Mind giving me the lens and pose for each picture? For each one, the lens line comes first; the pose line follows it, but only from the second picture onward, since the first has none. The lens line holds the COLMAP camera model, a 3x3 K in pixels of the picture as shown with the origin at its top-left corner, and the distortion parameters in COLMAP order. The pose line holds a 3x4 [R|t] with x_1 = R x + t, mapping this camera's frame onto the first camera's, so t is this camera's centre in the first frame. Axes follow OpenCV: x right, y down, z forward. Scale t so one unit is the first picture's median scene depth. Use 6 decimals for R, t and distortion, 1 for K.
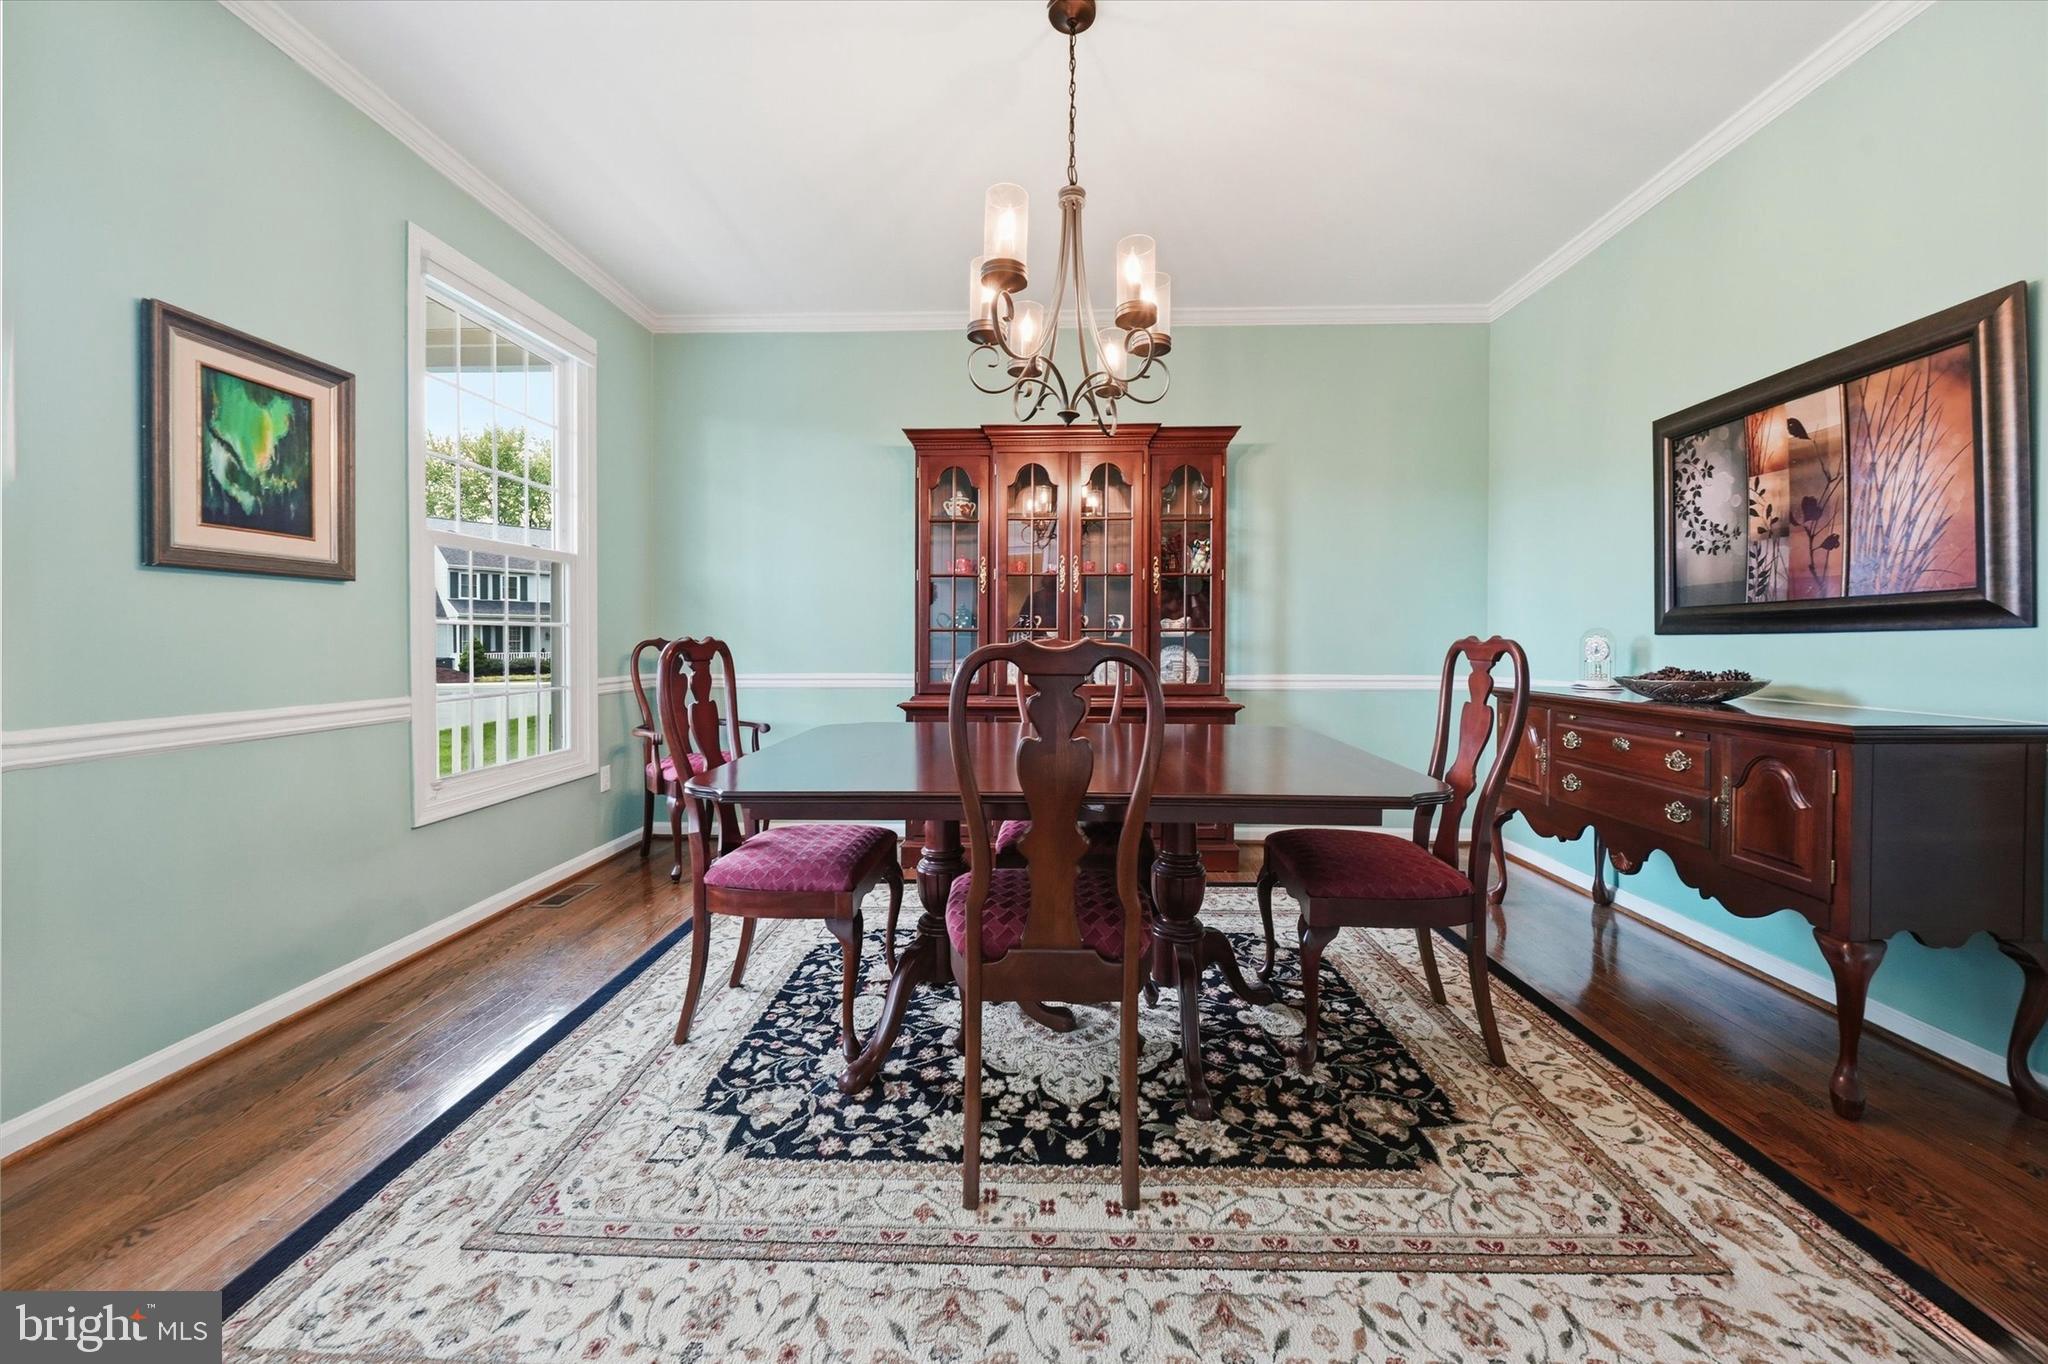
lens RADIAL K [[759.2, 0, 1024.0], [0, 759.2, 682.0], [0, 0, 1]] dist [-0.013359, 0.000012]
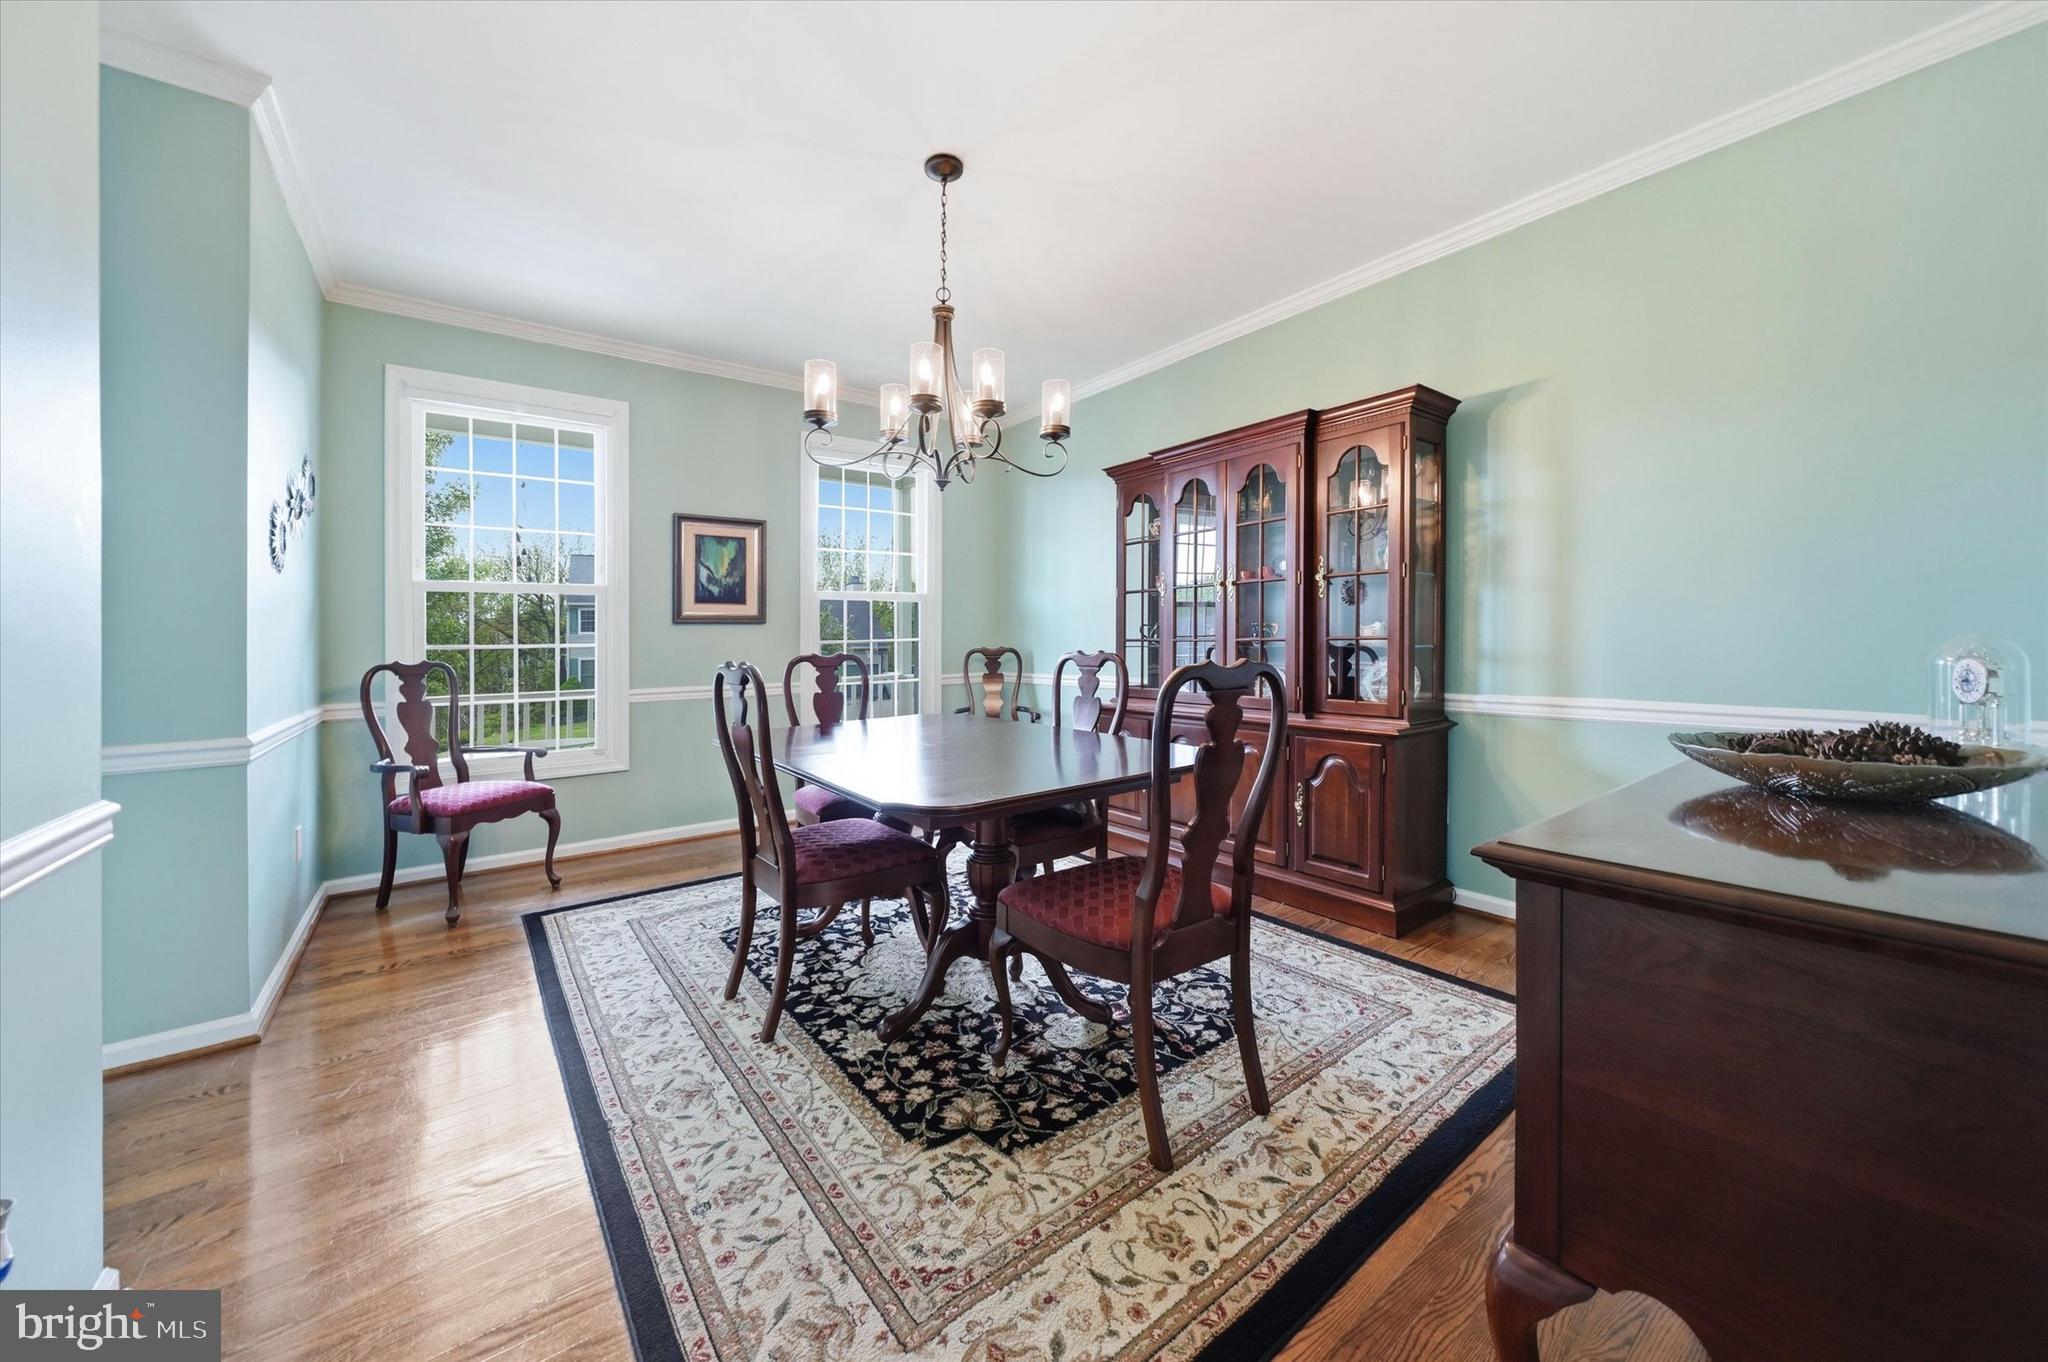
lens RADIAL K [[726.6, 0, 1002.7], [0, 726.6, 665.3], [0, 0, 1]] dist [-0.012979, -0.000017]
pose [[0.616251, 0.024740, -0.787161, 1.248015], [-0.029859, 0.999522, 0.008038, -0.068039], [0.786984, 0.018550, 0.616695, 0.371370]]
